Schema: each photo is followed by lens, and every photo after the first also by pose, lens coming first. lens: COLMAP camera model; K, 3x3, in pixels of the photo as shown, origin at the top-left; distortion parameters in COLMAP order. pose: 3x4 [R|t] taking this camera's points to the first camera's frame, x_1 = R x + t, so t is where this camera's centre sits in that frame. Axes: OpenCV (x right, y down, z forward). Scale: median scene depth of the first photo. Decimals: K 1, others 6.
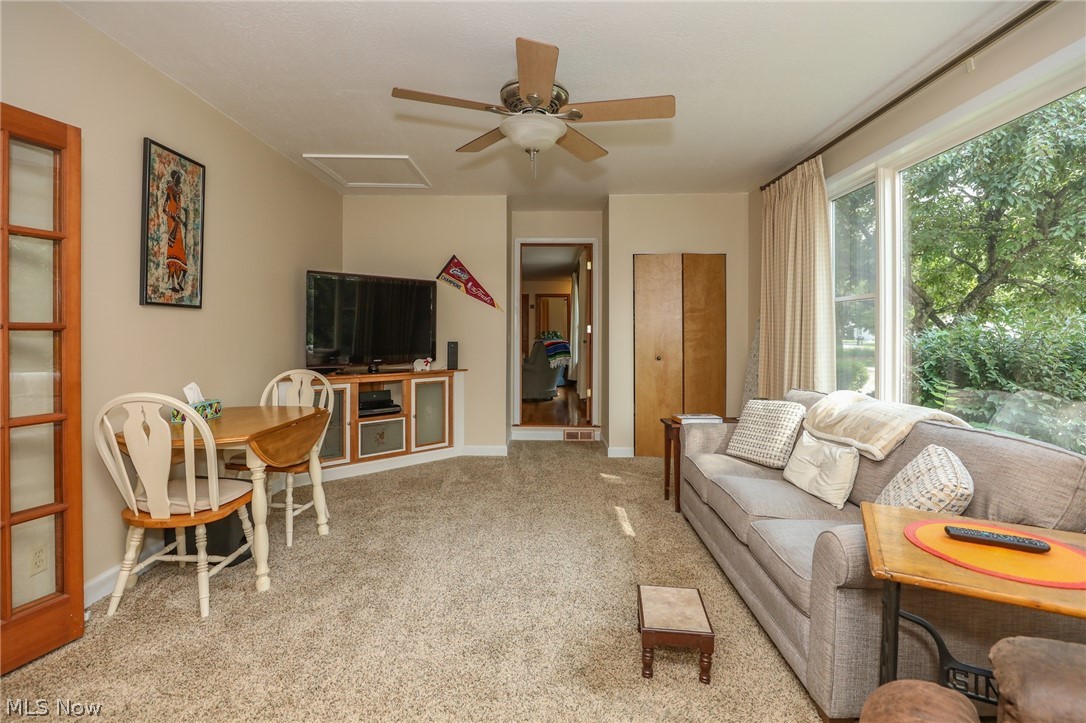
lens RADIAL K [[506.8, 0, 544.2], [0, 506.8, 341.4], [0, 0, 1]] dist [-0.024513, -0.000164]
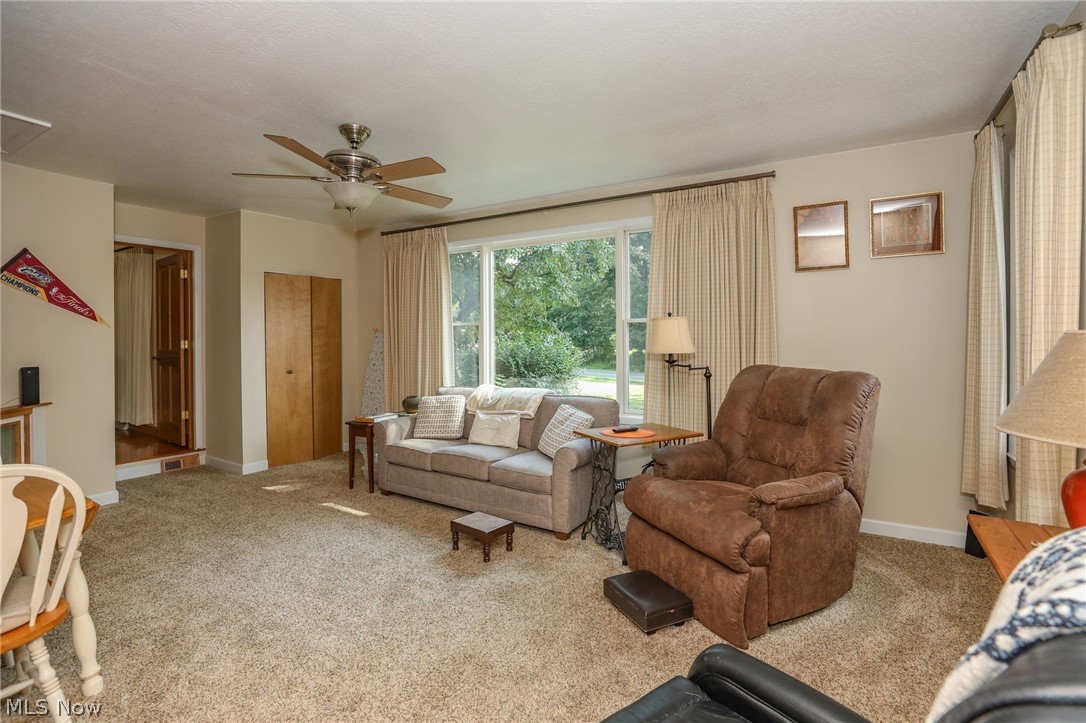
lens RADIAL K [[511.9, 0, 543.0], [0, 511.9, 361.5], [0, 0, 1]] dist [-0.016055, -0.000088]
pose [[0.514595, -0.046734, 0.856159, -0.422053], [0.017341, 0.998877, 0.044101, -0.026927], [-0.857258, -0.007847, 0.514828, -0.012470]]
